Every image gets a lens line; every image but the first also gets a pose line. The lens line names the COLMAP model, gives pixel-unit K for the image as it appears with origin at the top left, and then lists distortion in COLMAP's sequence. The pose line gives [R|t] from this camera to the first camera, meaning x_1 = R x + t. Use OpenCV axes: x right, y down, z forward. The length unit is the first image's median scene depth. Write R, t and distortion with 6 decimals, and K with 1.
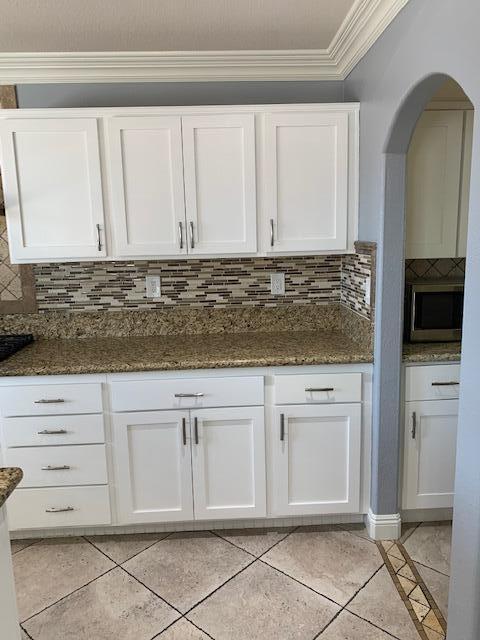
lens RADIAL K [[497.3, 0, 240.0], [0, 497.3, 320.0], [0, 0, 1]] dist [0.067018, -0.040745]
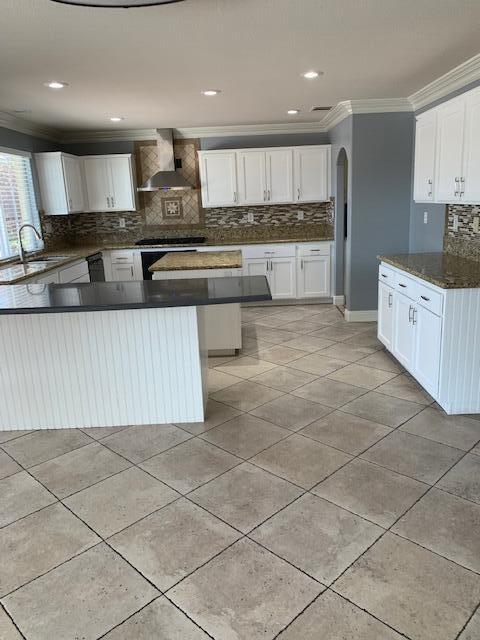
lens RADIAL K [[497.3, 0, 240.0], [0, 497.3, 320.0], [0, 0, 1]] dist [0.067018, -0.040745]
pose [[0.998669, -0.006405, -0.051185, -0.113222], [0.010130, 0.997292, 0.072838, 0.292172], [0.050580, -0.073260, 0.996029, -1.693368]]
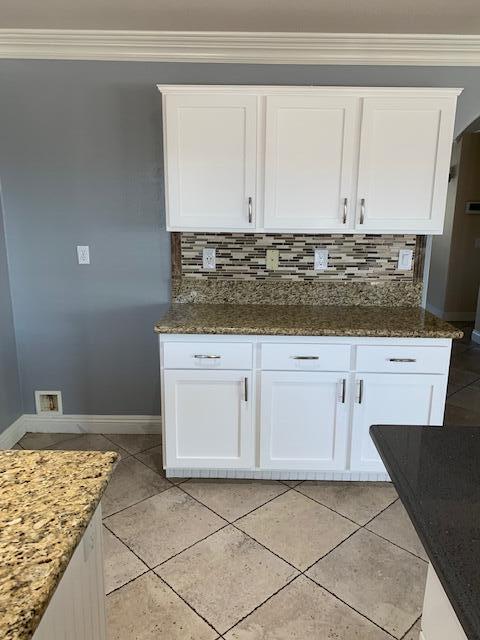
lens RADIAL K [[497.3, 0, 240.0], [0, 497.3, 320.0], [0, 0, 1]] dist [0.067018, -0.040745]
pose [[0.046311, -0.198833, 0.978939, -1.065895], [0.155399, 0.969493, 0.189563, -0.175858], [-0.986766, 0.143348, 0.075797, 1.101798]]
